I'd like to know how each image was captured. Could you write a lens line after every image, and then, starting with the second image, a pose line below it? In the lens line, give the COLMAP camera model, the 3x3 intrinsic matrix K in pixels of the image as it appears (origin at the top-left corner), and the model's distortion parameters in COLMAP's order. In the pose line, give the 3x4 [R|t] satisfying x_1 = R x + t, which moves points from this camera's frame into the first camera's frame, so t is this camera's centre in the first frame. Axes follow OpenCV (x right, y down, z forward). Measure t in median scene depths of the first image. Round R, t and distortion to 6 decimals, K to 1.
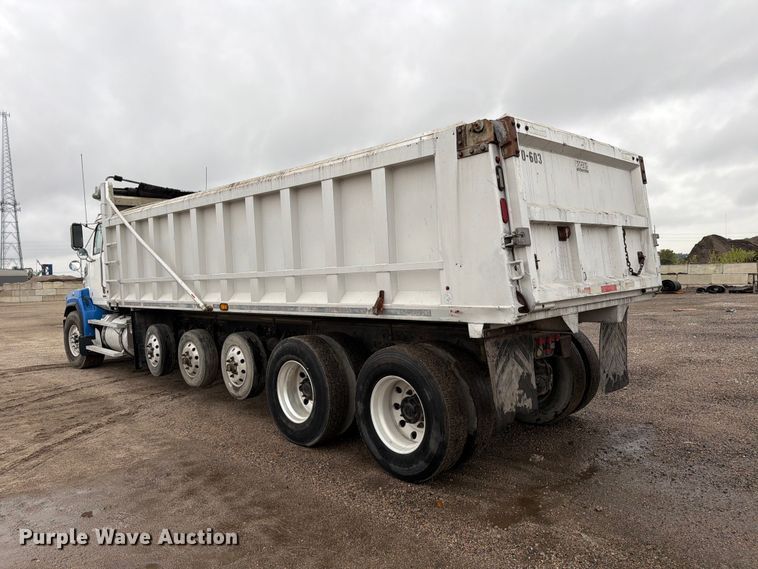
lens RADIAL K [[530.8, 0, 379.0], [0, 530.8, 284.5], [0, 0, 1]] dist [0.065646, -0.089903]
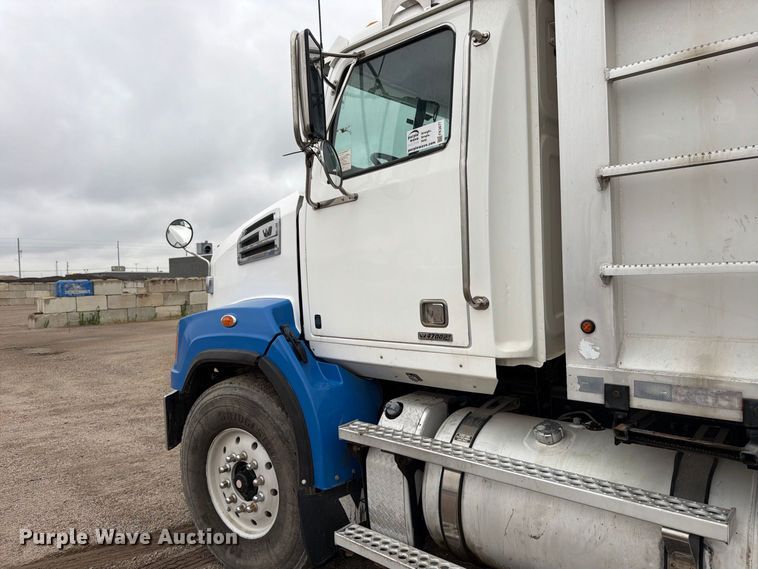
lens RADIAL K [[530.8, 0, 379.0], [0, 530.8, 284.5], [0, 0, 1]] dist [0.065646, -0.089903]
pose [[0.997728, 0.007997, 0.066898, -1.053545], [-0.007593, 0.999951, -0.006287, -0.000102], [-0.066945, 0.005765, 0.997740, 1.457676]]
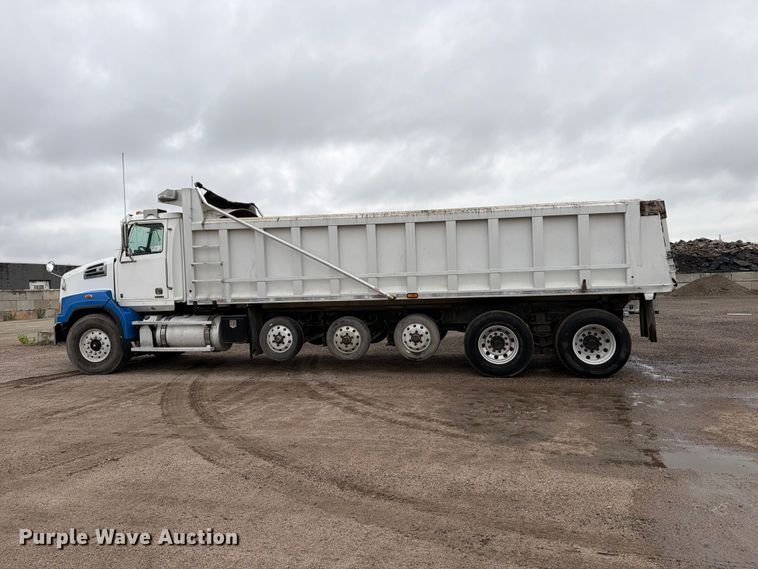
lens RADIAL K [[530.8, 0, 379.0], [0, 530.8, 284.5], [0, 0, 1]] dist [0.065646, -0.089903]
pose [[0.840674, 0.010222, 0.541446, -1.358191], [0.009726, 0.999376, -0.033967, 0.072221], [-0.541455, 0.033821, 0.840049, -0.164152]]
